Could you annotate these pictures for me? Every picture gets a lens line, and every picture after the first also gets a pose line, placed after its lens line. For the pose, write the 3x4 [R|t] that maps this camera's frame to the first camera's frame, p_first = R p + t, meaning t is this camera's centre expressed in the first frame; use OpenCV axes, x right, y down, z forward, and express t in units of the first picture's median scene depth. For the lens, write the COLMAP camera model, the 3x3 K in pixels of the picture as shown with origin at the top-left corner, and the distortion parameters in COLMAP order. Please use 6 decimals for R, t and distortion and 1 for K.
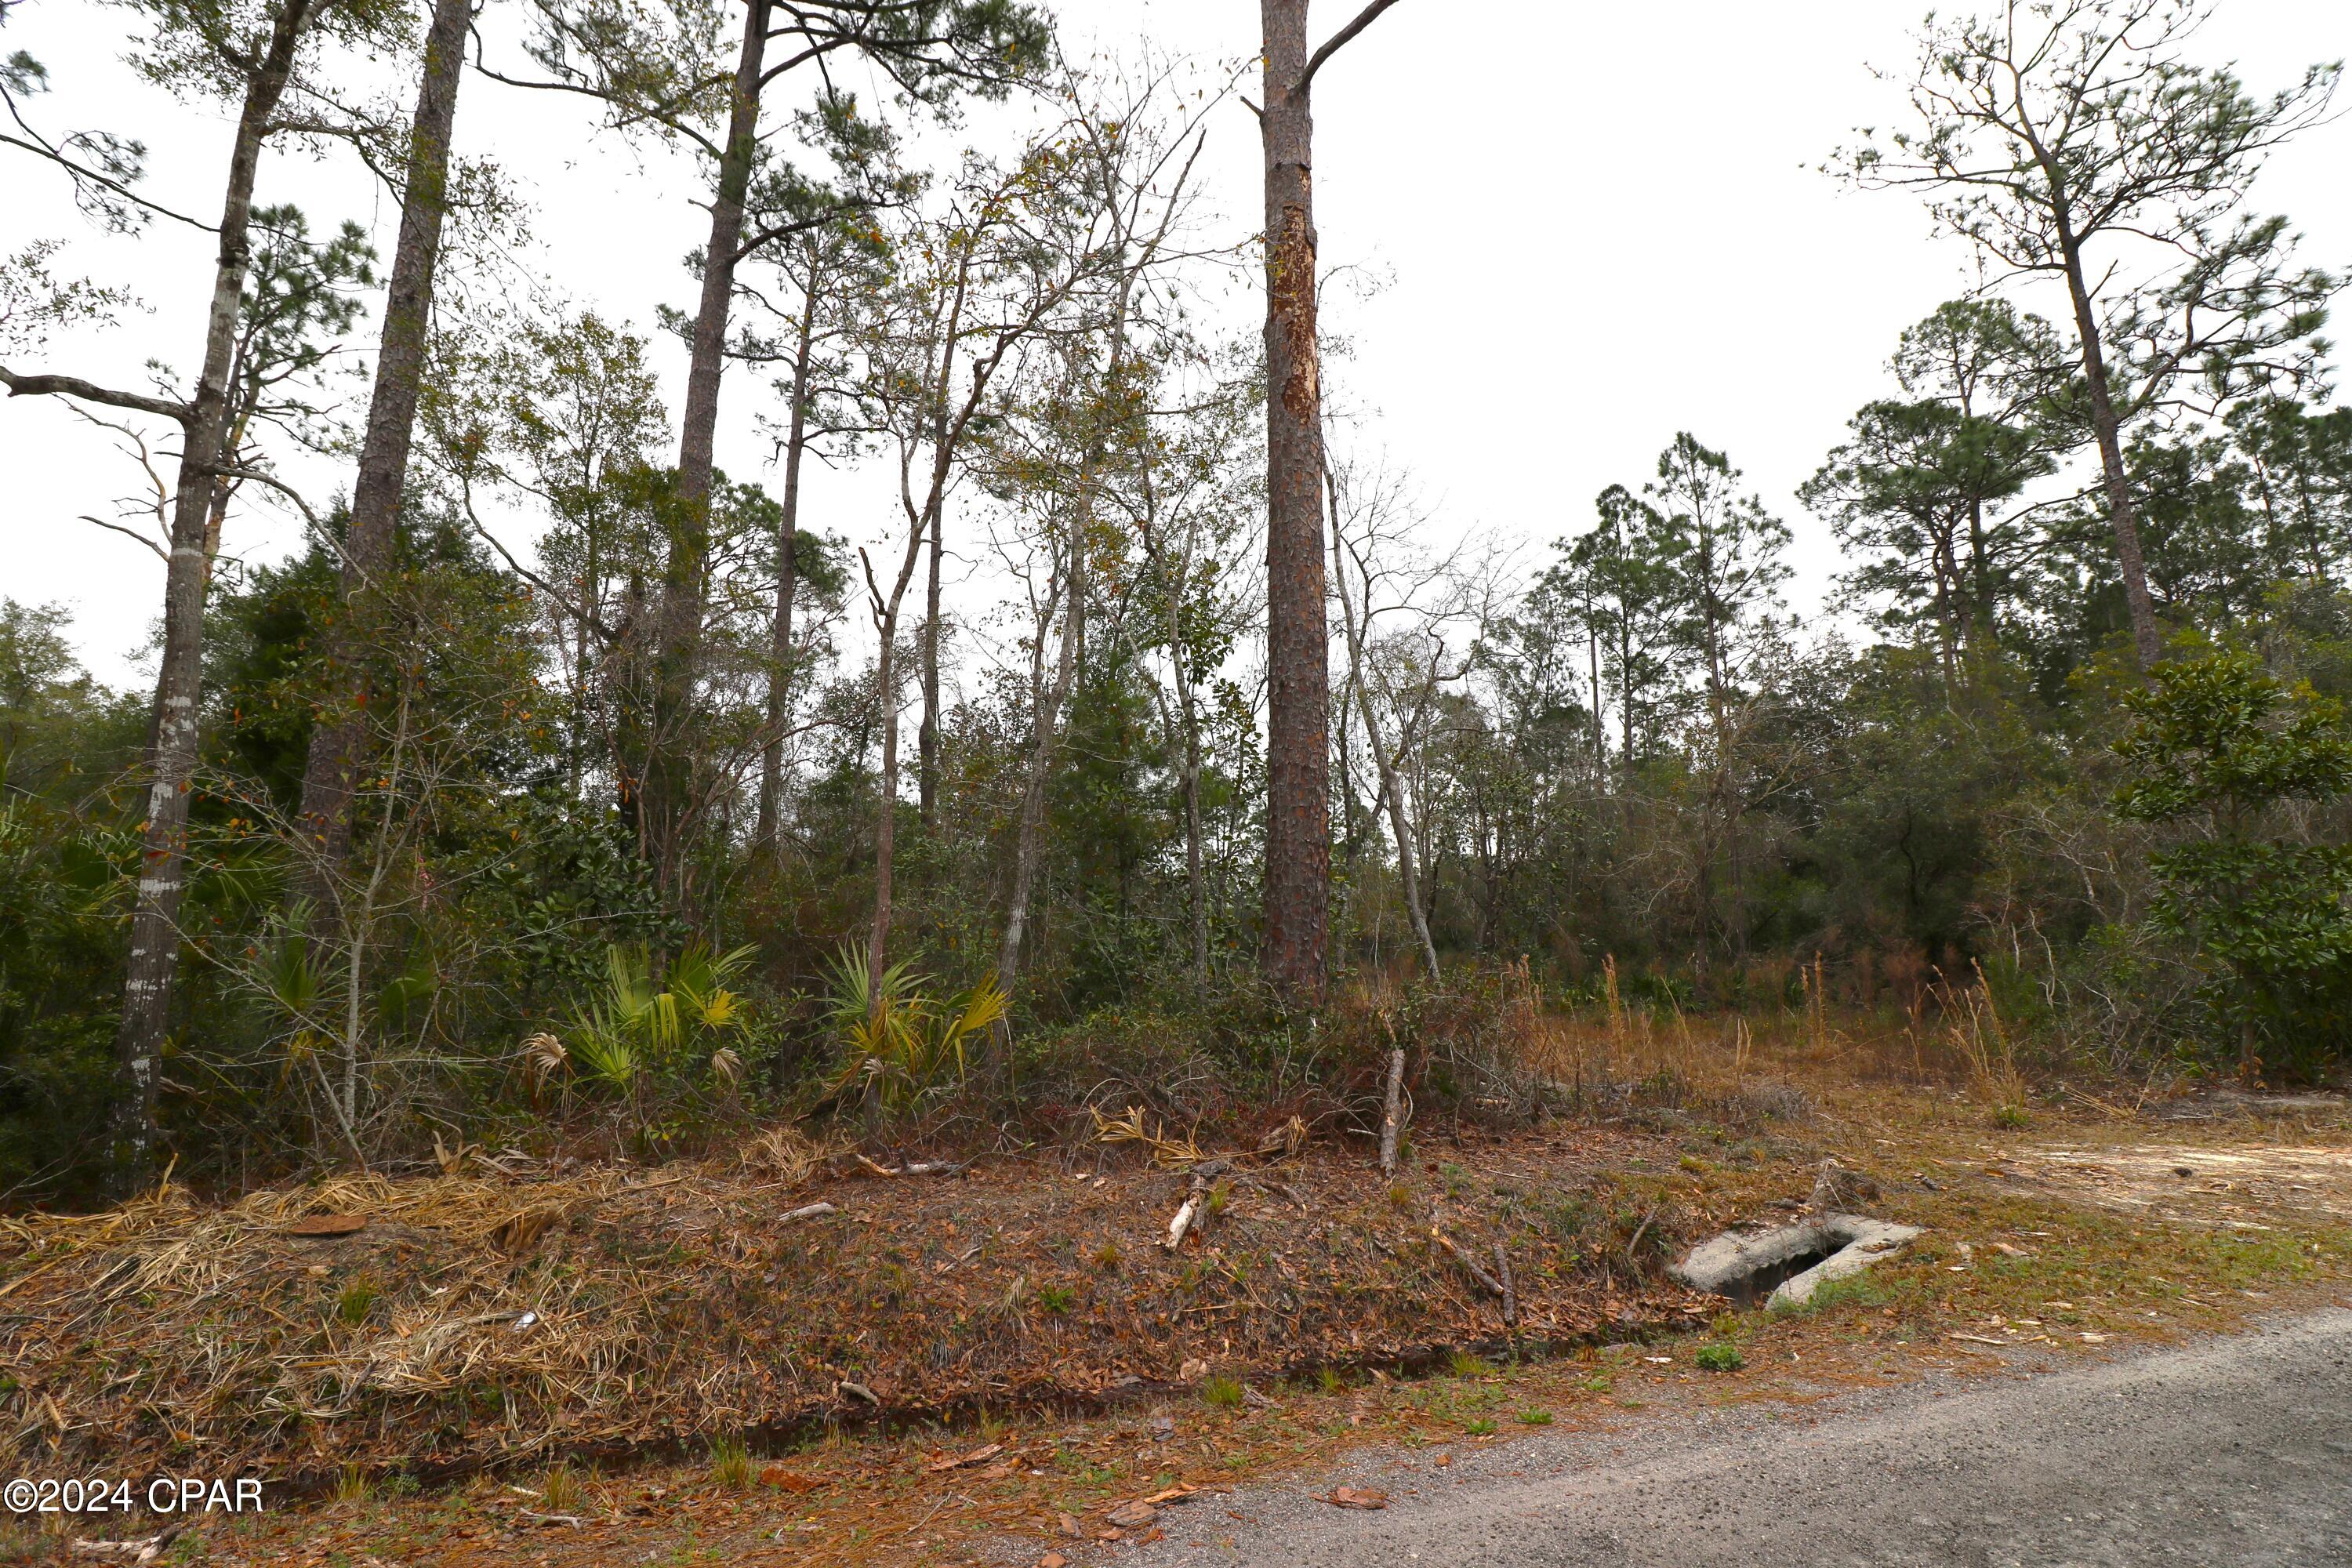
lens RADIAL K [[1105.9, 0, 1166.7], [0, 1105.9, 792.5], [0, 0, 1]] dist [-0.001531, -0.011860]
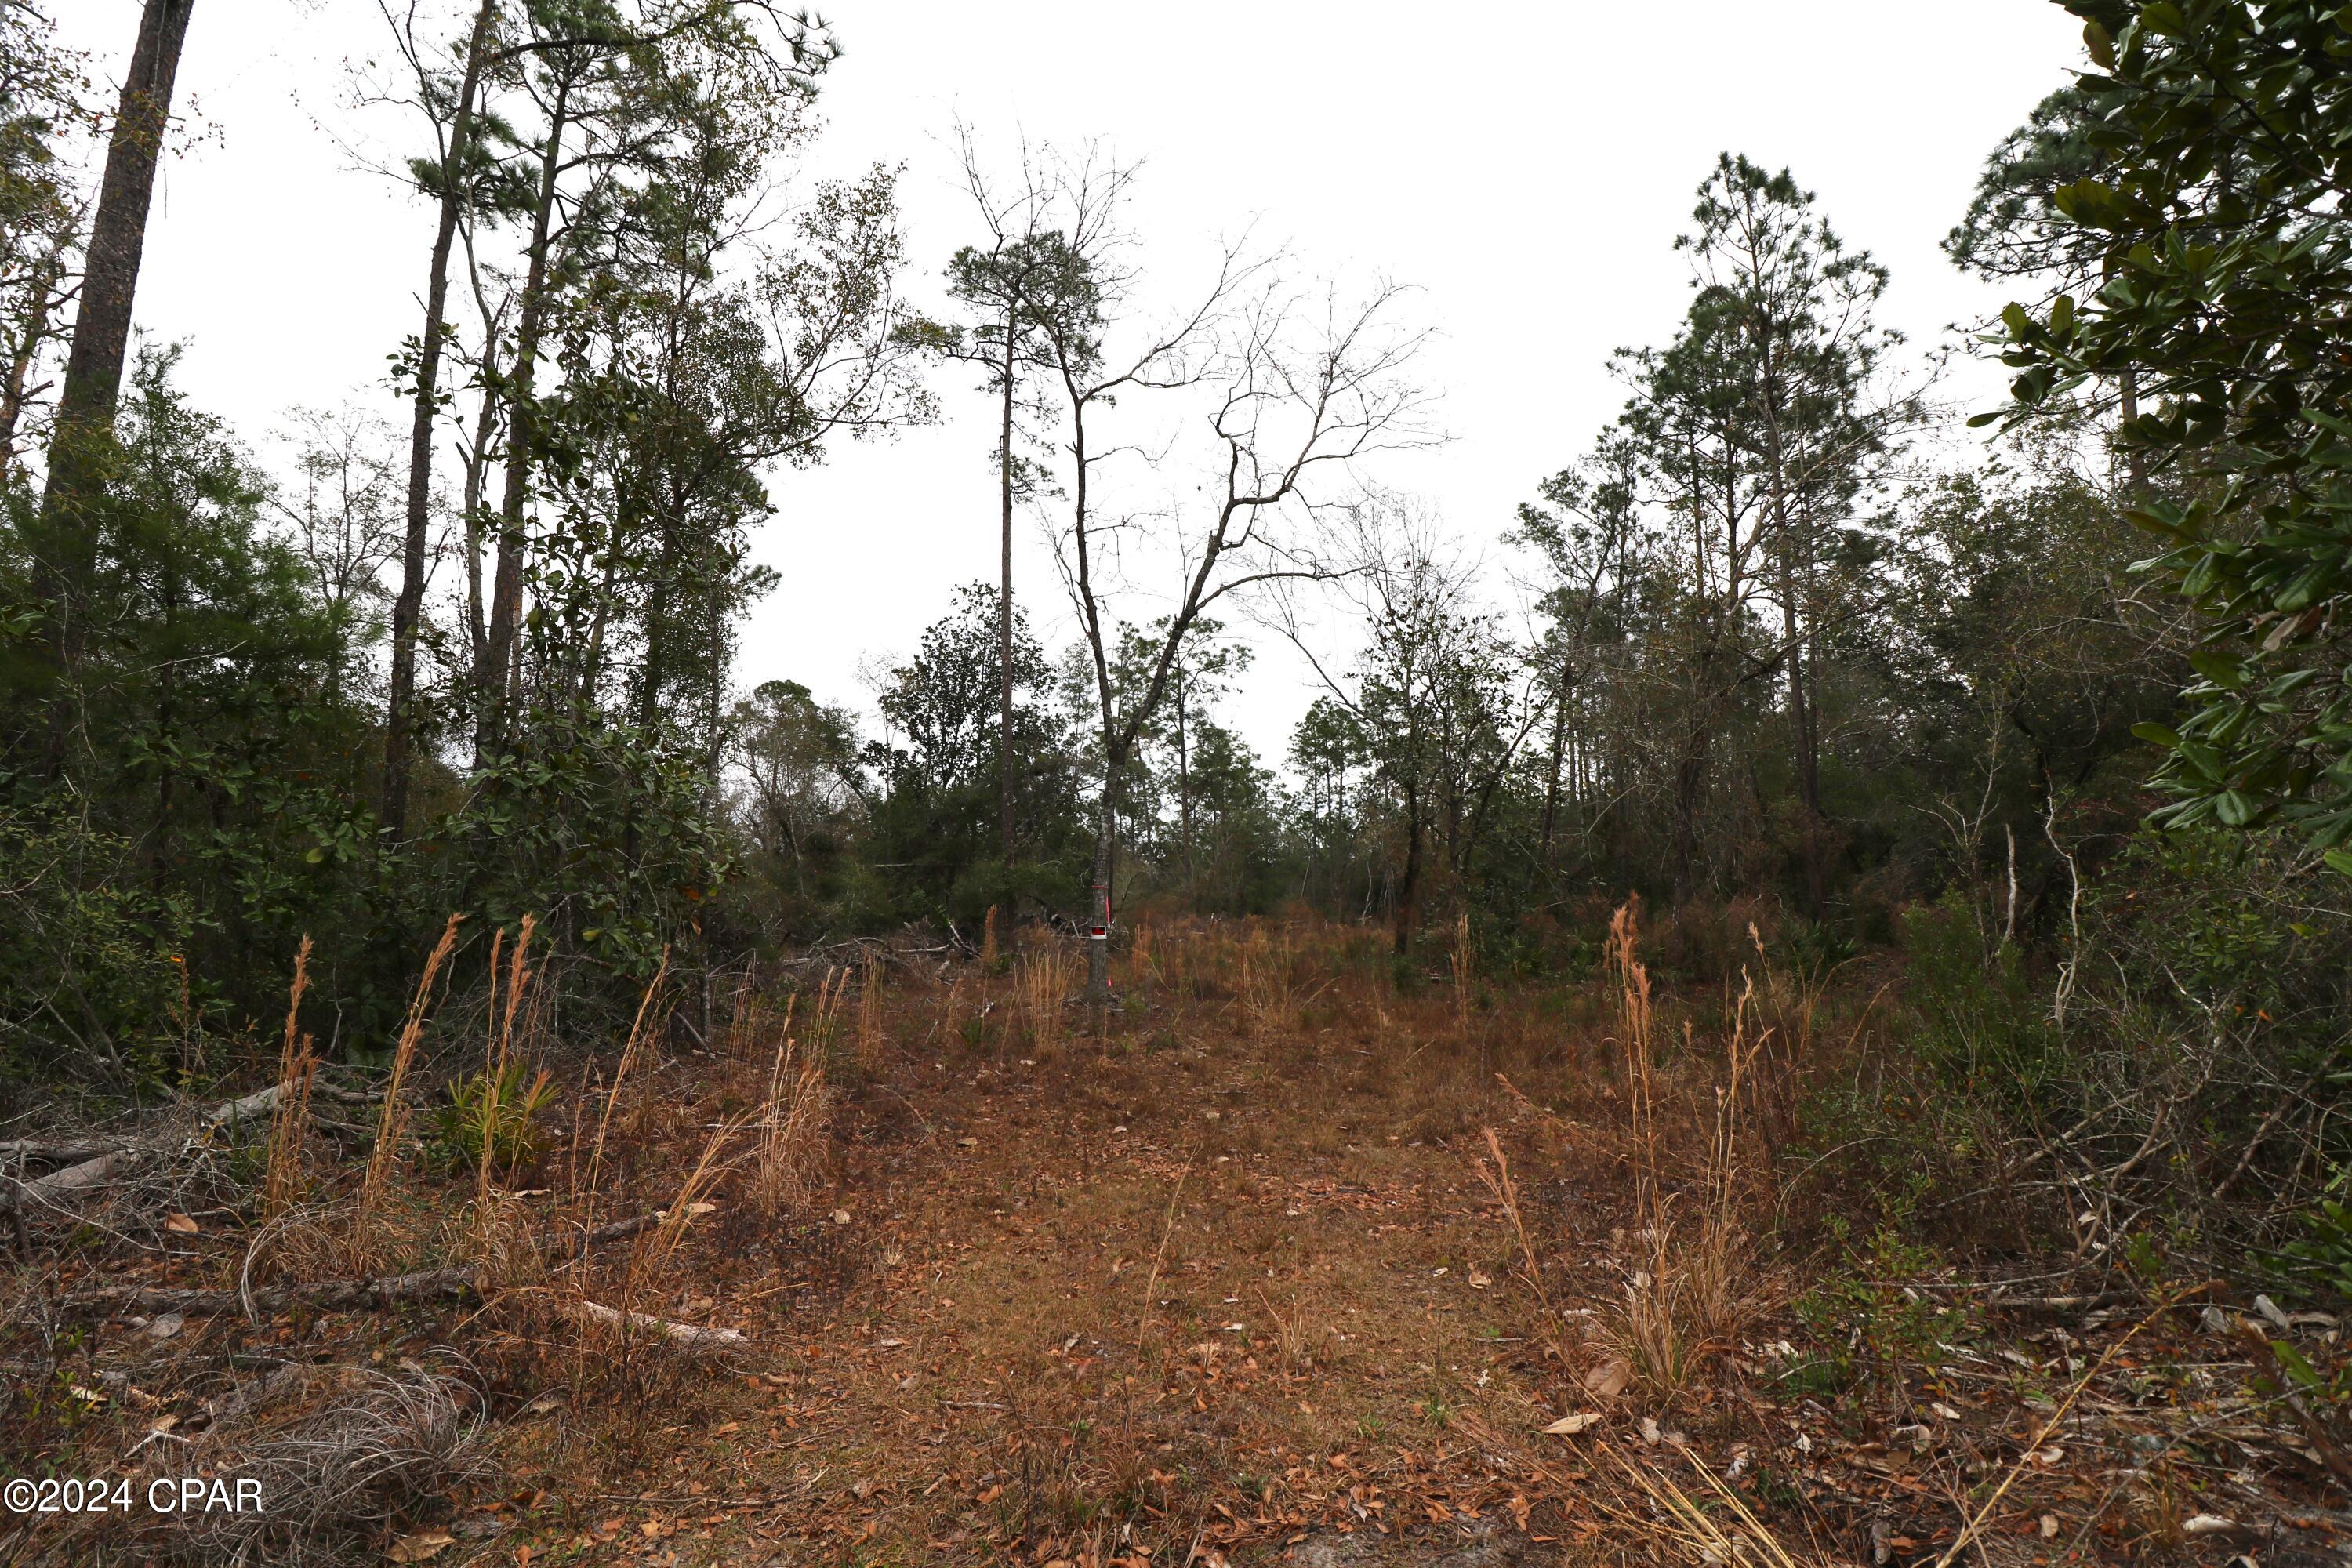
lens RADIAL K [[1105.9, 0, 1166.7], [0, 1105.9, 792.5], [0, 0, 1]] dist [-0.001531, -0.011860]
pose [[0.981489, -0.031306, -0.188941, 0.237863], [0.040236, 0.998238, 0.043612, 0.032493], [0.187243, -0.050407, 0.981020, 0.231522]]
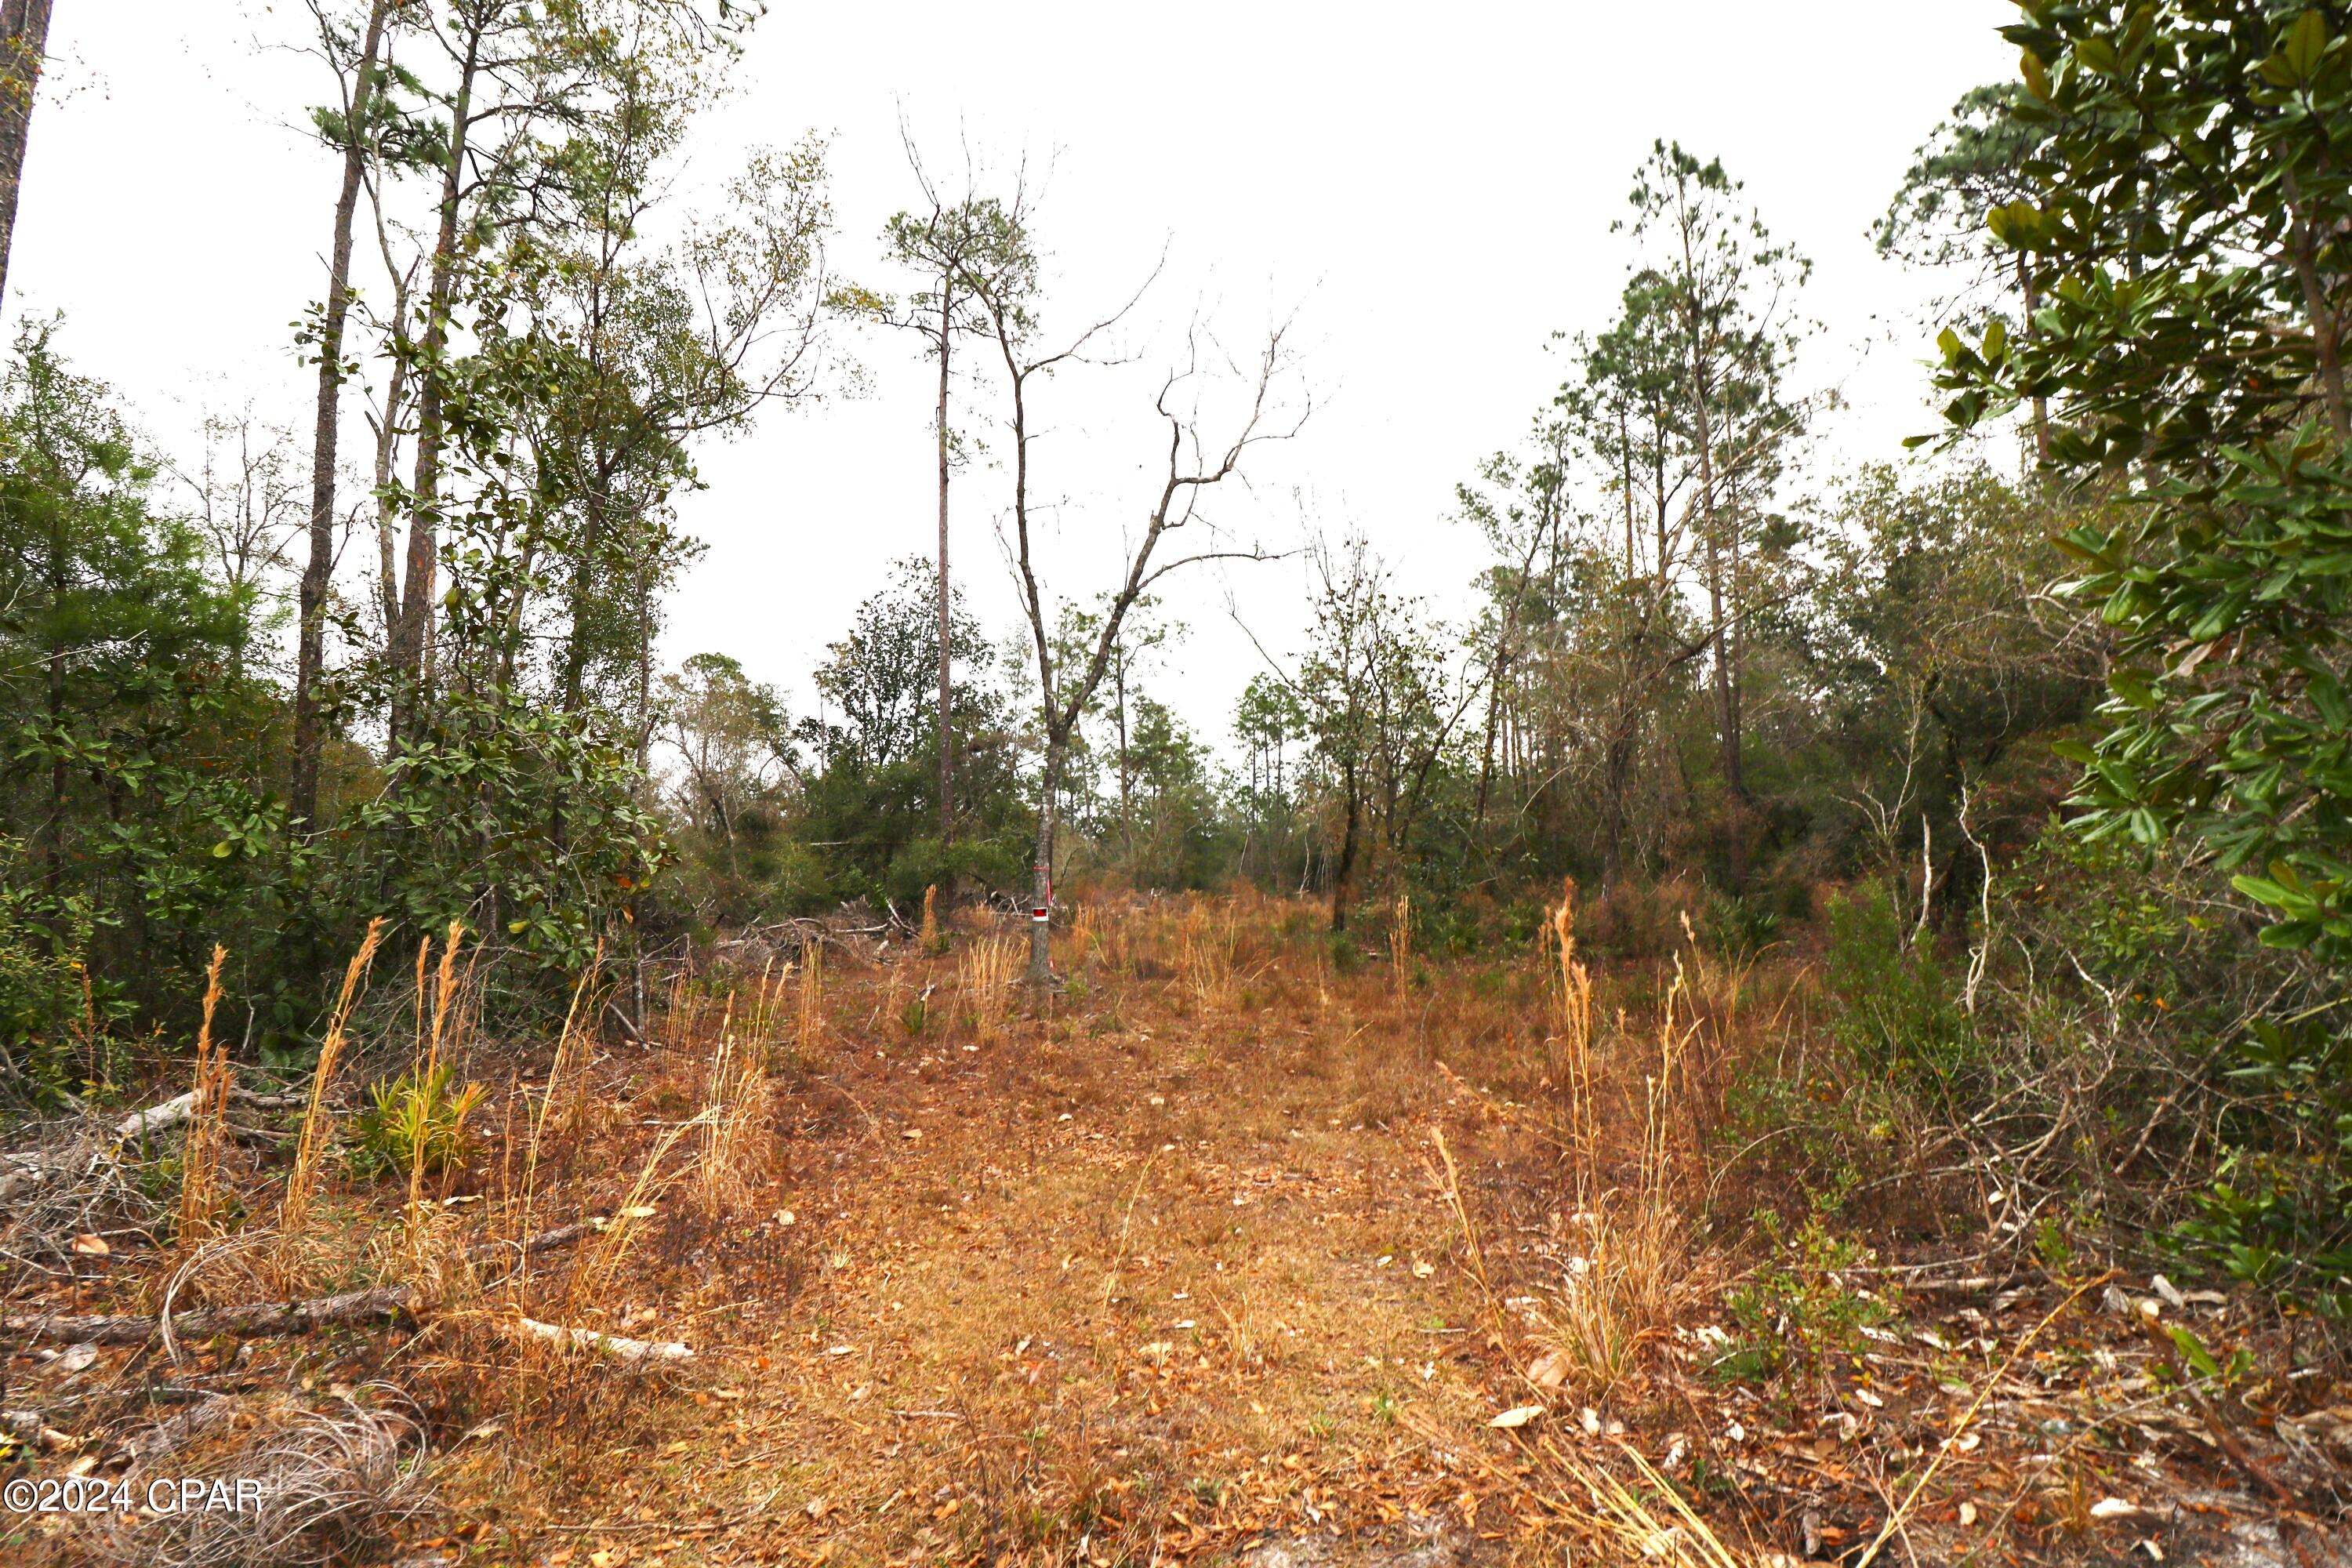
lens RADIAL K [[1105.9, 0, 1166.7], [0, 1105.9, 792.5], [0, 0, 1]] dist [-0.001531, -0.011860]
pose [[0.990415, -0.028783, -0.135090, 0.236609], [0.038464, 0.996833, 0.069607, 0.029099], [0.132659, -0.074136, 0.988385, 0.231894]]
